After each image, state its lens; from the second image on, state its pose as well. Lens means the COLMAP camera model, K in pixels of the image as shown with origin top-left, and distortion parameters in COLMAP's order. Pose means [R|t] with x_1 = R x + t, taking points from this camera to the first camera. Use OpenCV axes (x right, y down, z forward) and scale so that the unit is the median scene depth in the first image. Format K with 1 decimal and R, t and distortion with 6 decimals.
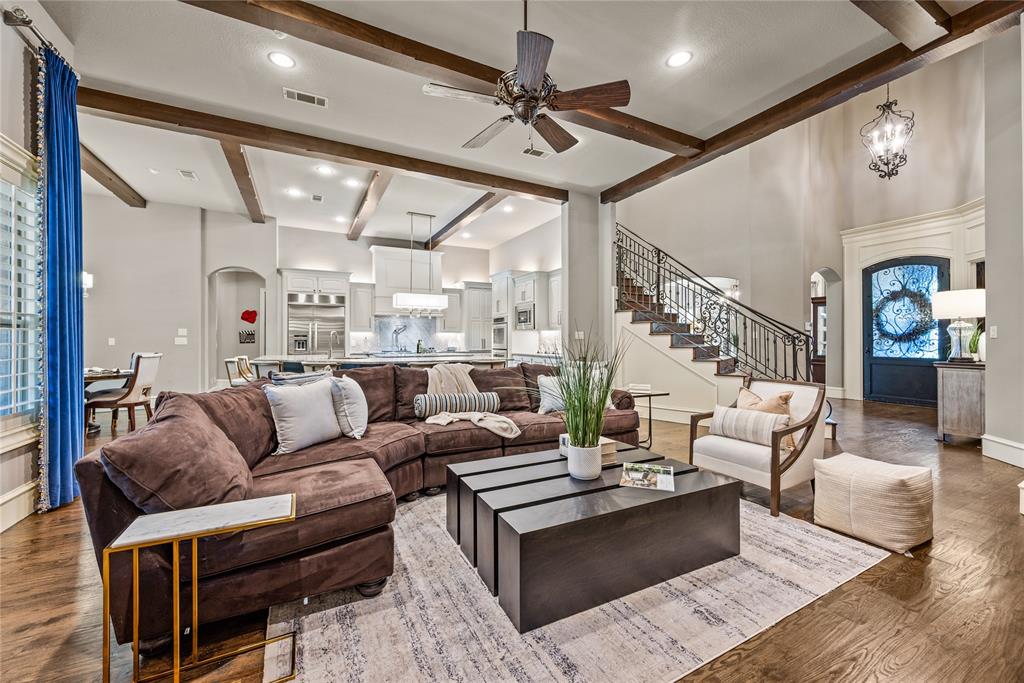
lens RADIAL K [[404.1, 0, 515.6], [0, 404.1, 339.6], [0, 0, 1]] dist [-0.000762, 0.000056]
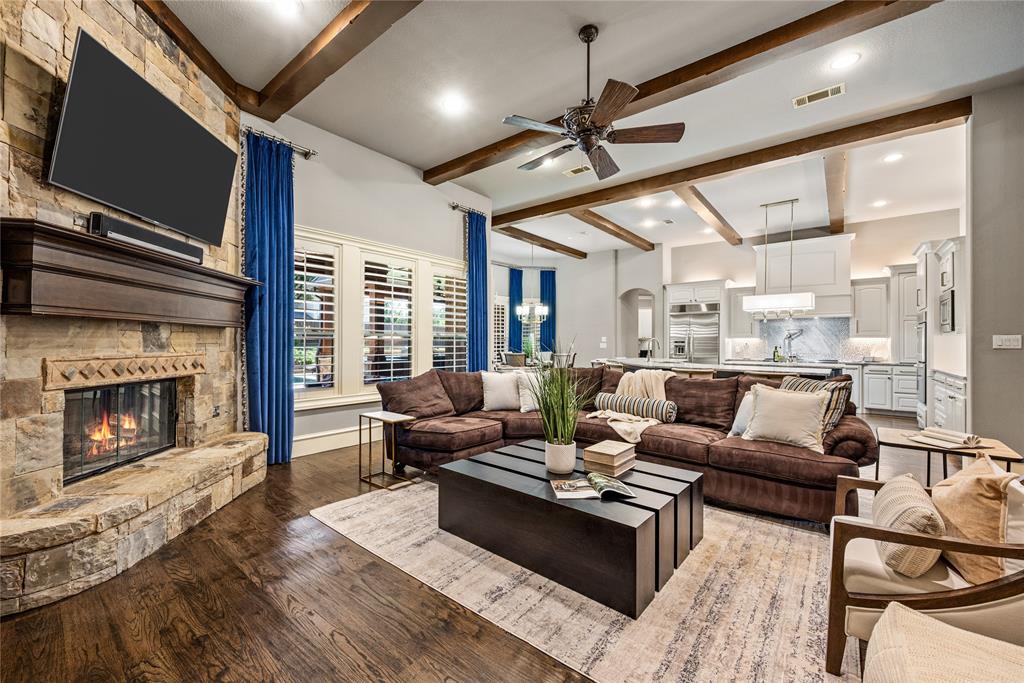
lens RADIAL K [[404.1, 0, 511.5], [0, 404.1, 338.6], [0, 0, 1]] dist [-0.000762, 0.000056]
pose [[0.388989, -0.007278, -0.921214, 0.368216], [-0.006126, 0.999926, -0.010486, -0.004169], [0.921222, 0.009722, 0.388915, 0.141567]]
